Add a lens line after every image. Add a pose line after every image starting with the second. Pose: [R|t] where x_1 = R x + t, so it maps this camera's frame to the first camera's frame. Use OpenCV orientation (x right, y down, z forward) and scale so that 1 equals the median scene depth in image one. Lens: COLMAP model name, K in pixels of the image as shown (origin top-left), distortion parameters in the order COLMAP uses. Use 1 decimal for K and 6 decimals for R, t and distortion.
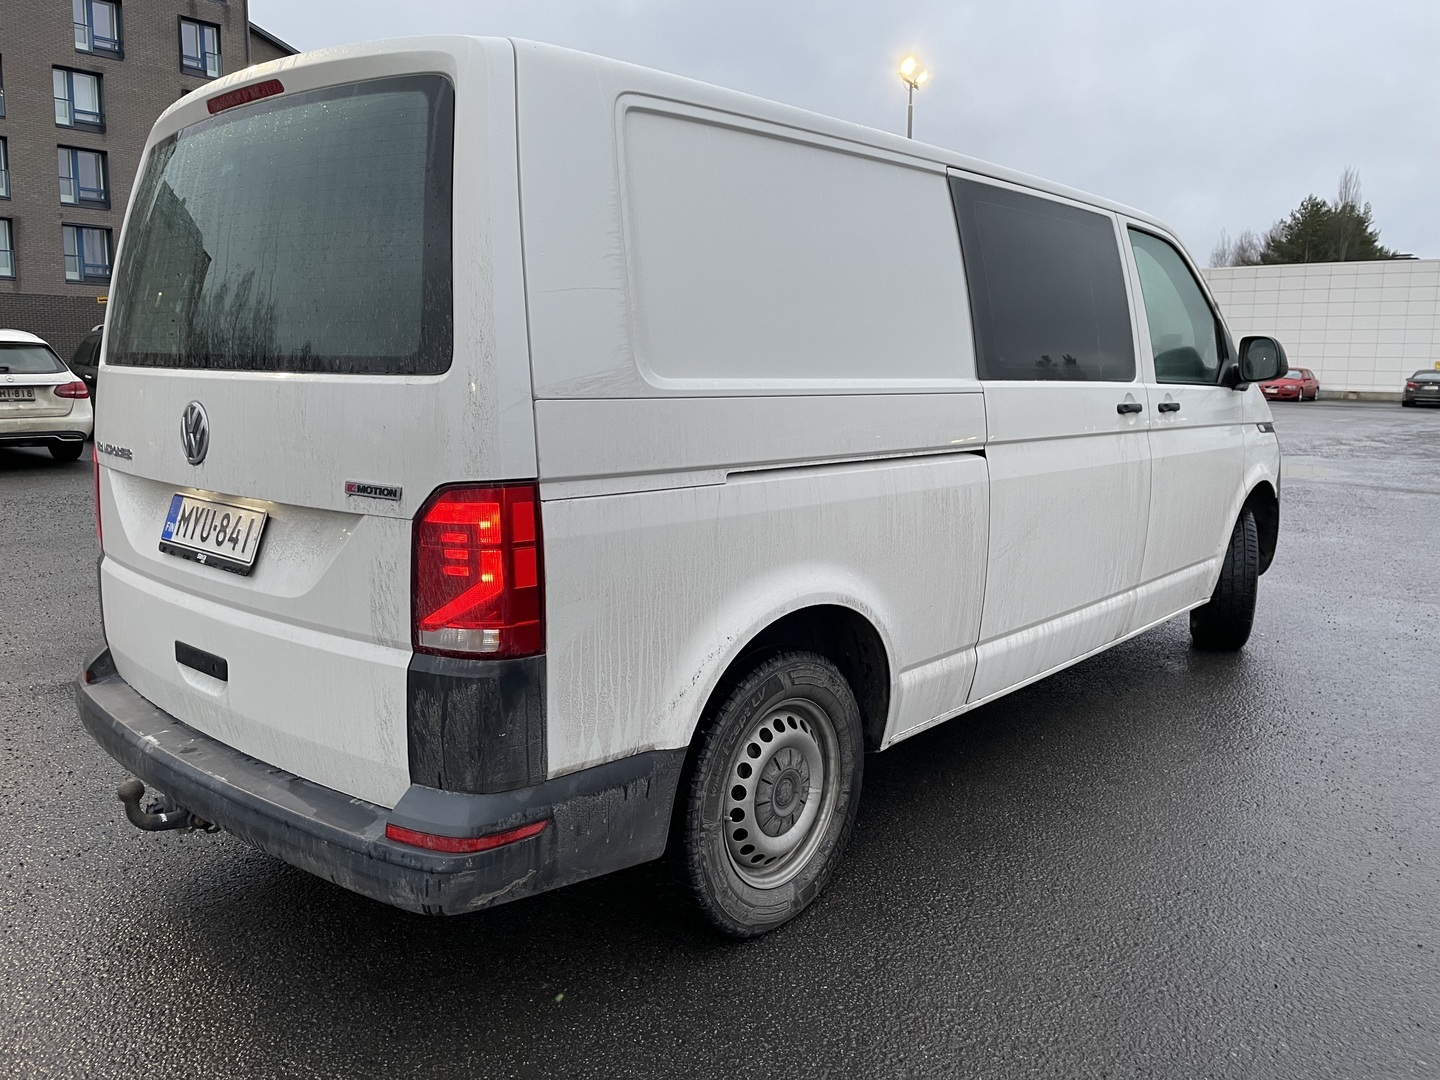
lens RADIAL K [[1093.6, 0, 725.5], [0, 1093.6, 534.2], [0, 0, 1]] dist [0.093596, -0.122359]
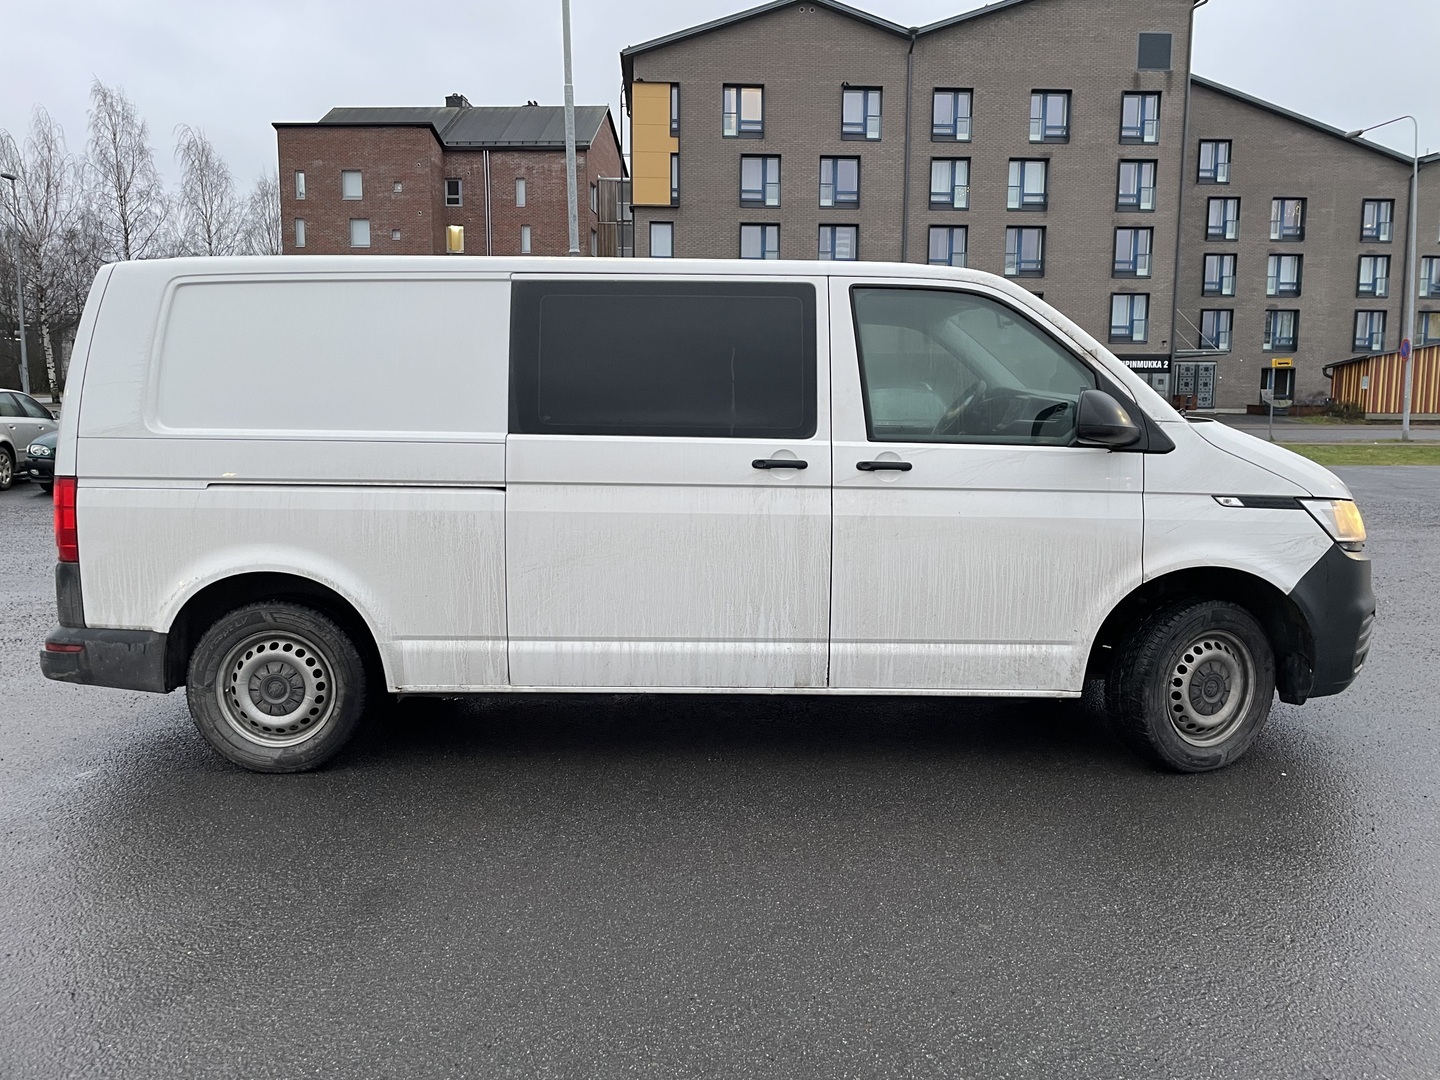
lens RADIAL K [[1093.6, 0, 725.5], [0, 1093.6, 534.2], [0, 0, 1]] dist [0.093596, -0.122359]
pose [[0.650120, 0.084086, -0.755164, 1.395507], [-0.113732, 0.993430, 0.012704, -0.068189], [0.751271, 0.077627, 0.655412, 0.353304]]
